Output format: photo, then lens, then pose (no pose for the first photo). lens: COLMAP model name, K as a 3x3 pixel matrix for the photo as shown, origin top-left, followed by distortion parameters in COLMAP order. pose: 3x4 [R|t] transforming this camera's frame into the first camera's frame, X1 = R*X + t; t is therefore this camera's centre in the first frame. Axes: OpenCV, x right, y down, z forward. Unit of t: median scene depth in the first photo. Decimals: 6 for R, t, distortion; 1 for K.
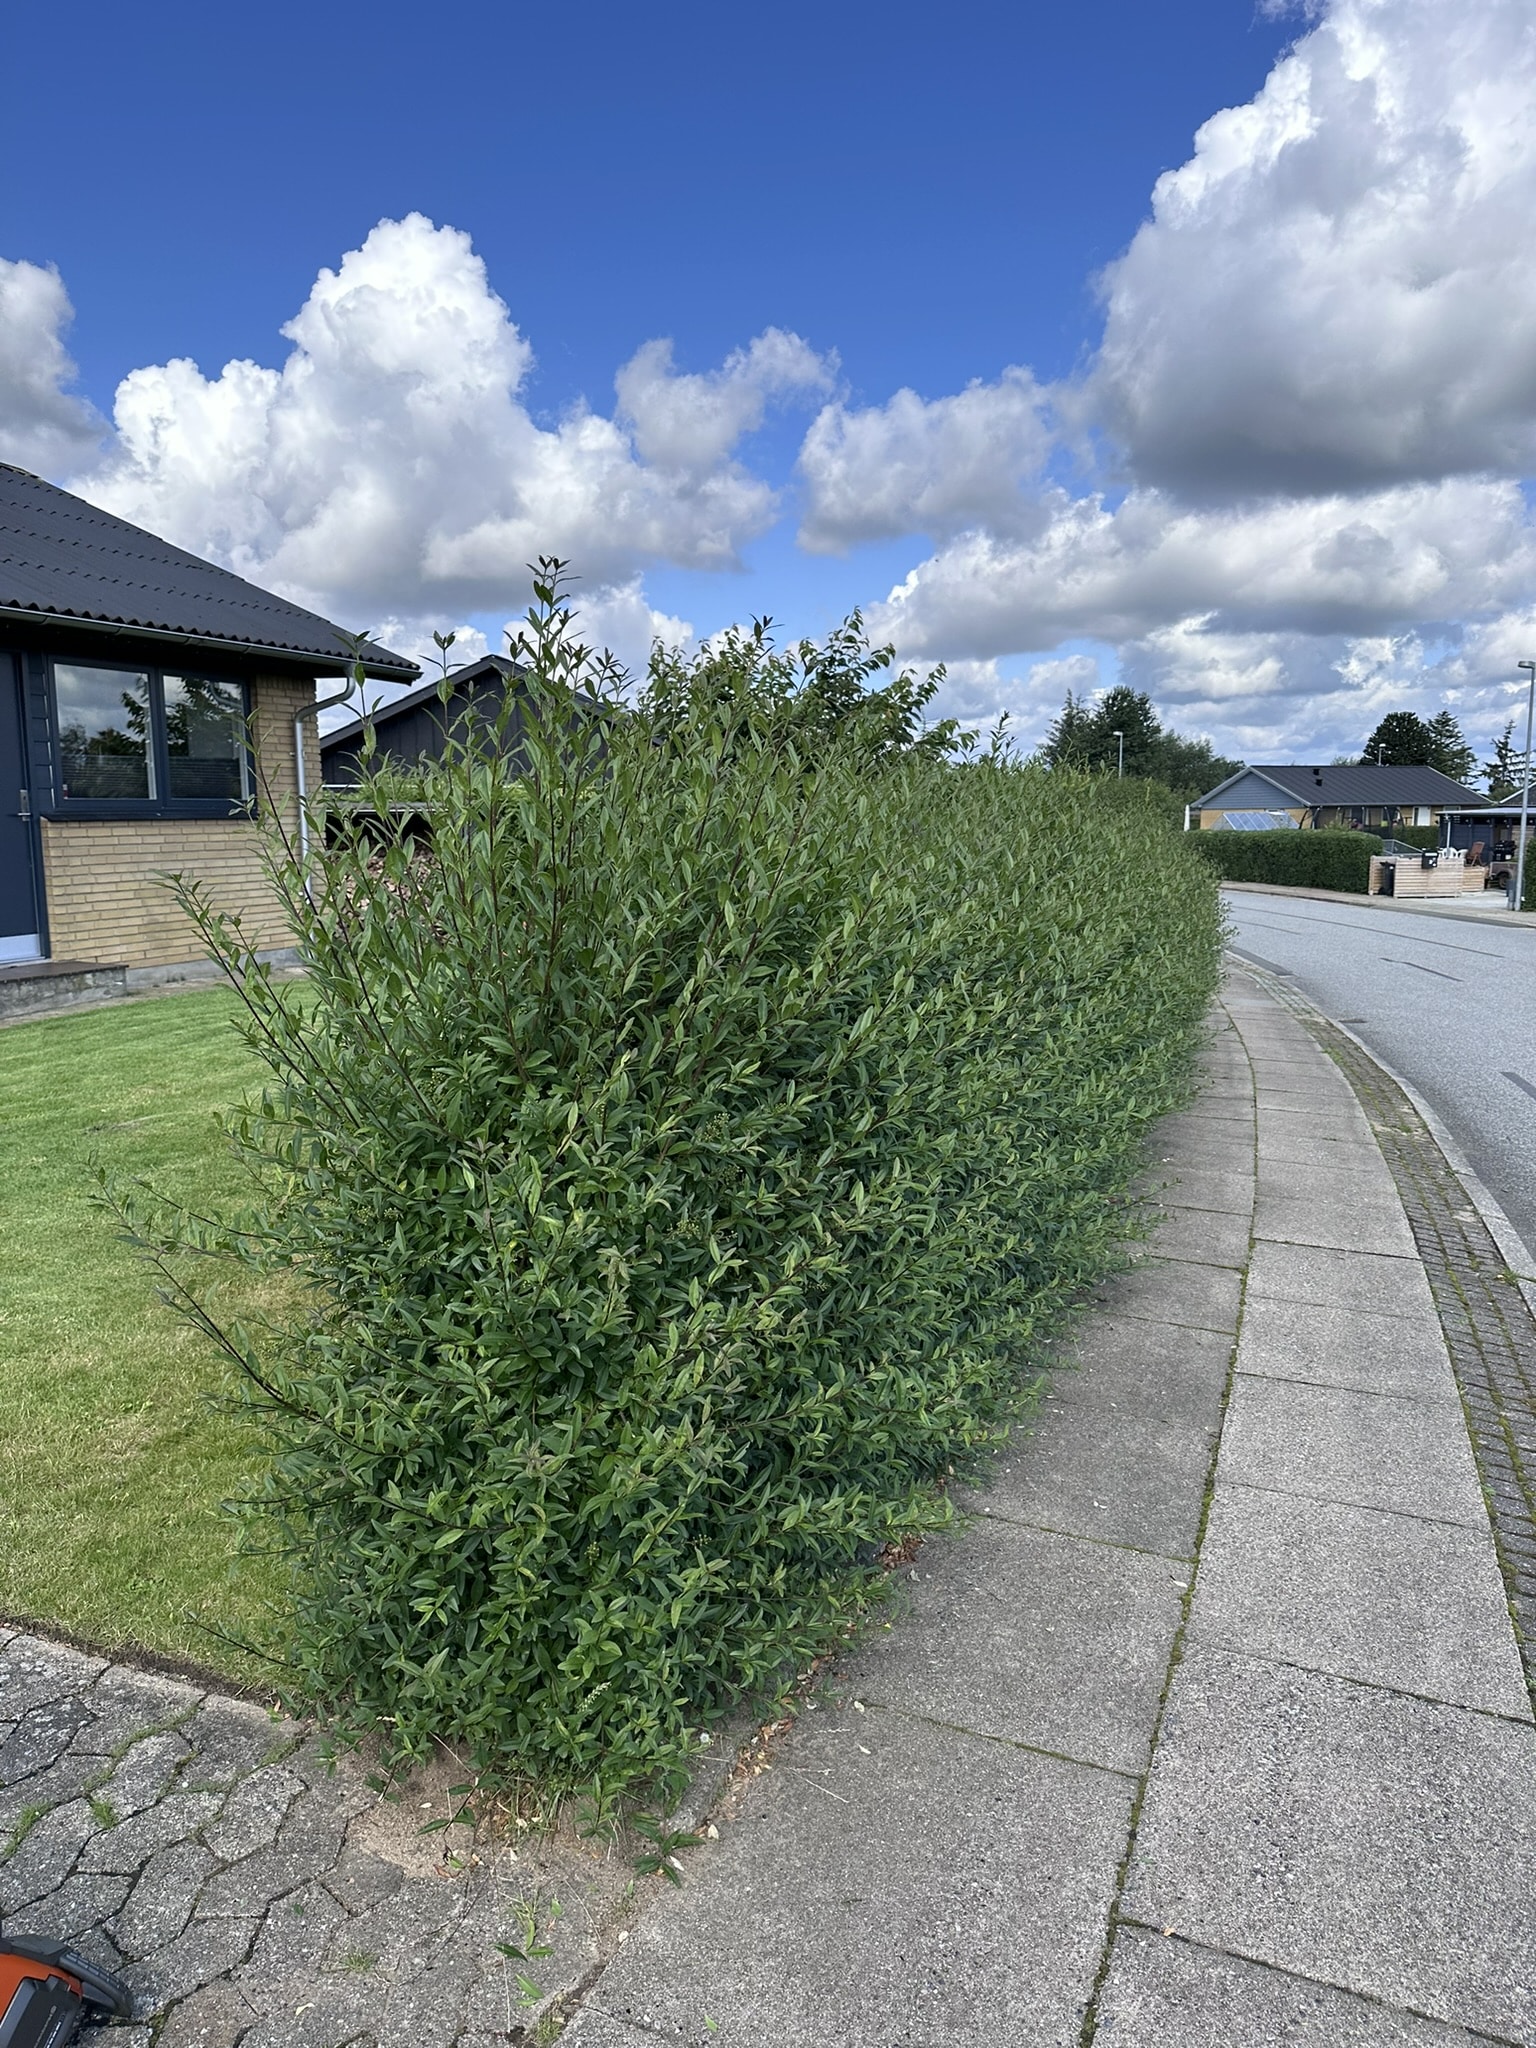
lens RADIAL K [[1443.5, 0, 764.9], [0, 1443.5, 1000.7], [0, 0, 1]] dist [0.006825, -0.012925]
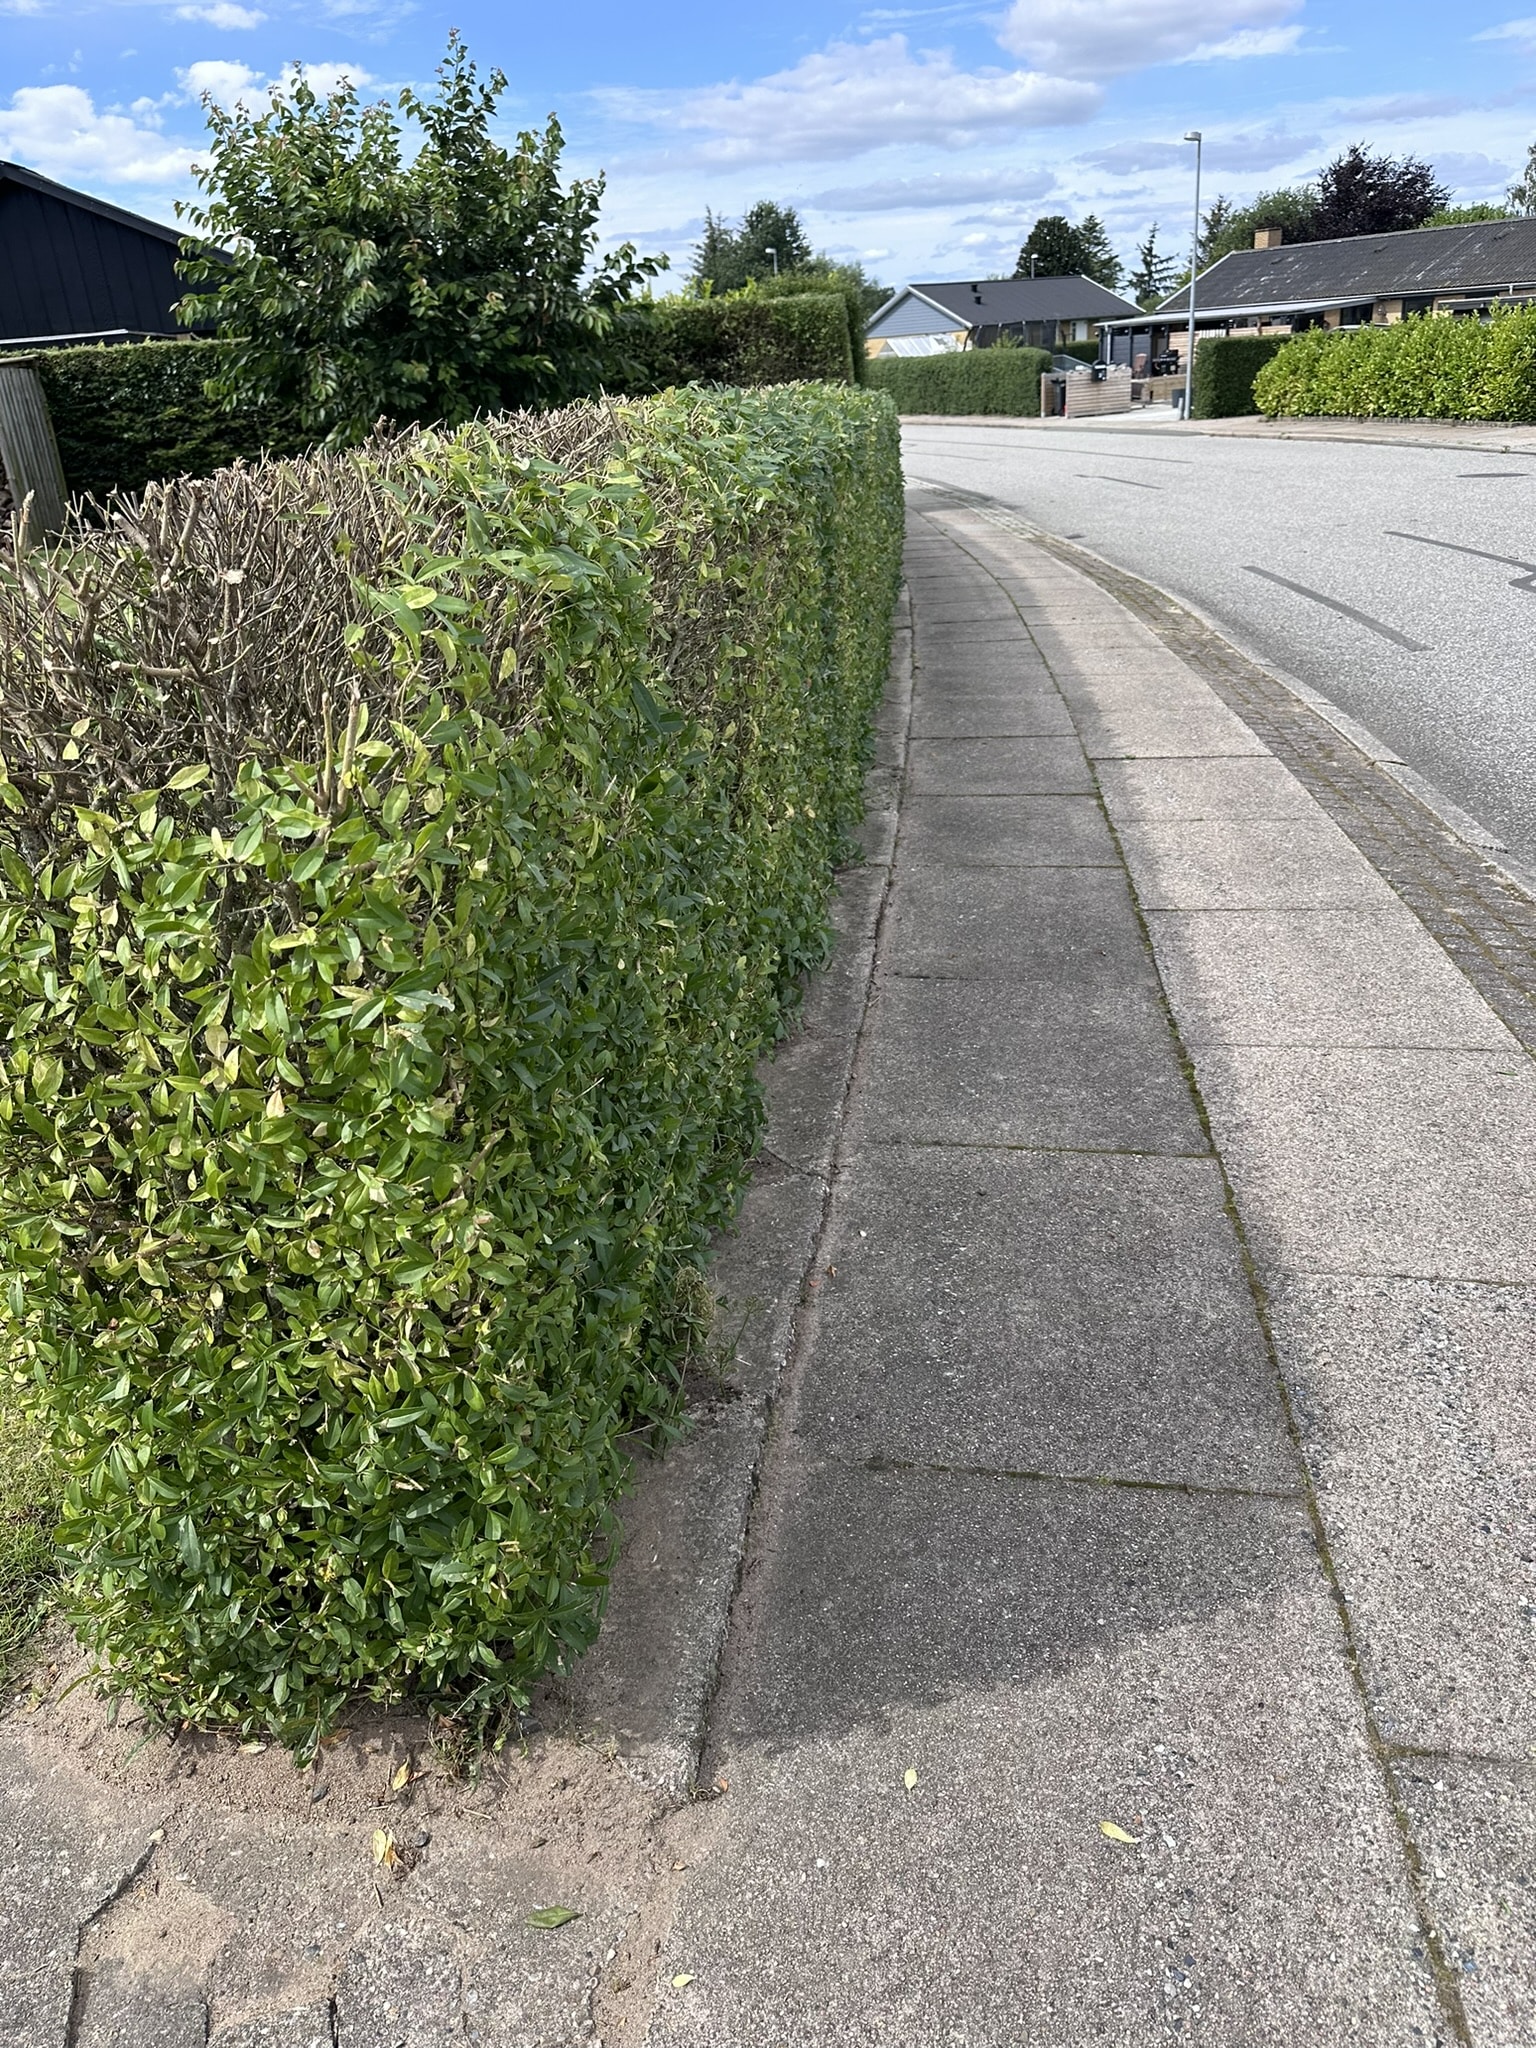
lens RADIAL K [[1404.4, 0, 768.0], [0, 1404.4, 1024.0], [0, 0, 1]] dist [0.086531, -0.102067]
pose [[0.968631, -0.159672, 0.190416, -0.057221], [0.097453, 0.948948, 0.300002, 0.072272], [-0.228597, -0.272035, 0.934741, 0.356417]]
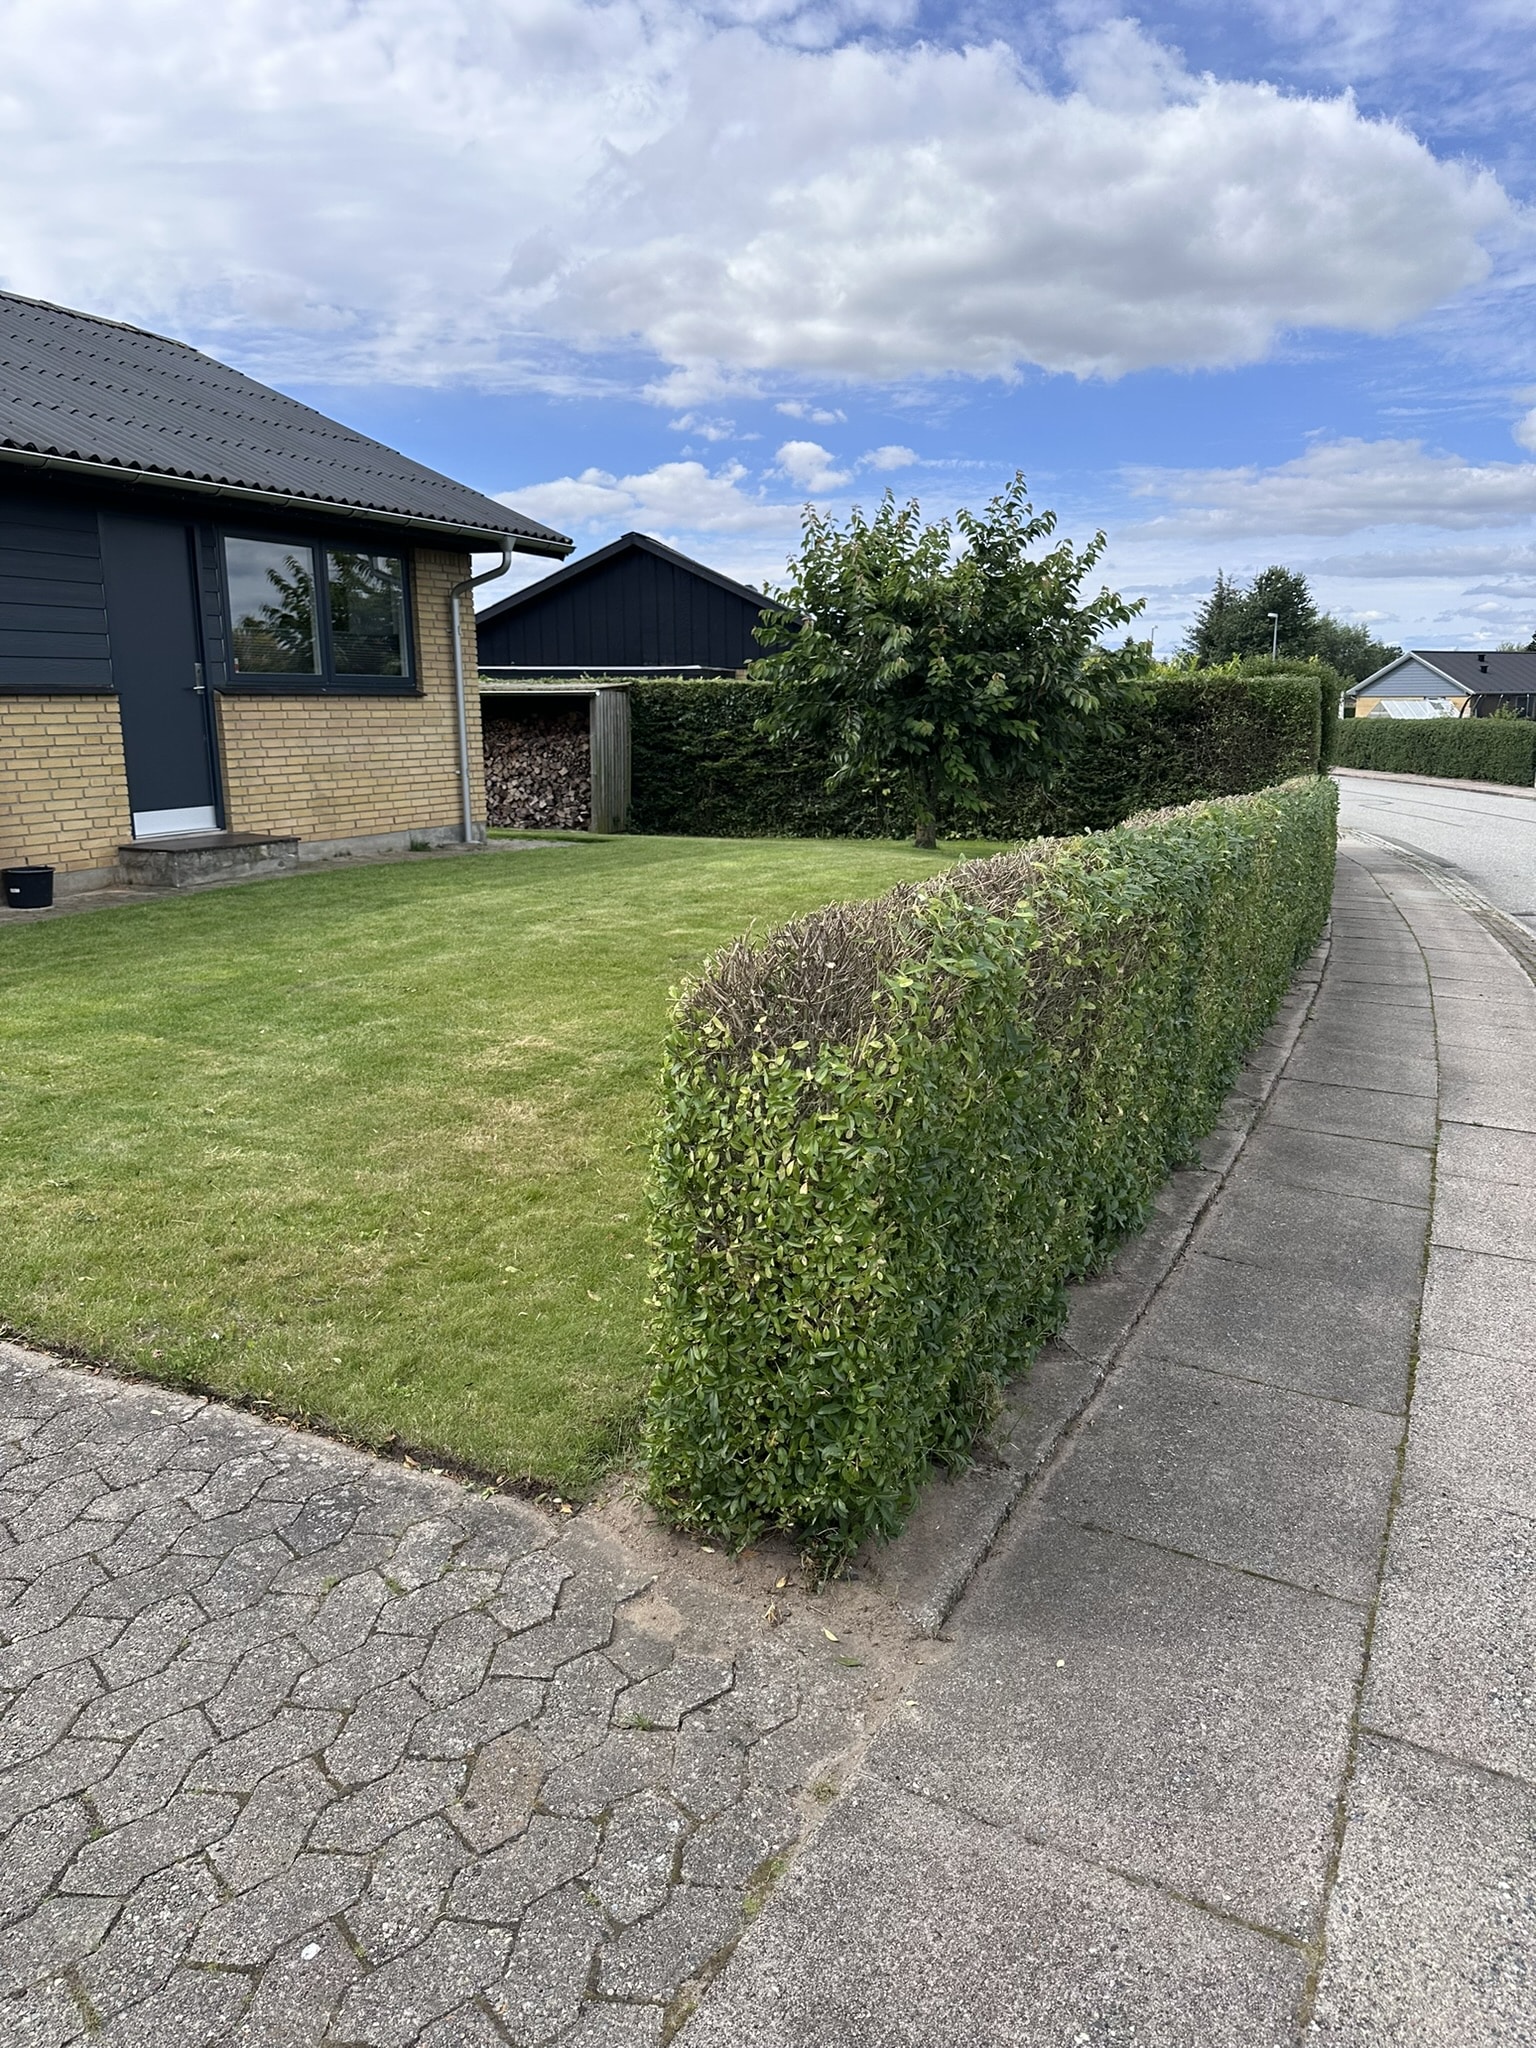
lens RADIAL K [[1443.4, 0, 776.2], [0, 1443.4, 1013.4], [0, 0, 1]] dist [0.007754, -0.011839]
pose [[0.996931, 0.020230, -0.075630, -0.066170], [-0.013920, 0.996448, 0.083051, 0.028875], [0.077042, -0.081743, 0.993671, -0.011908]]
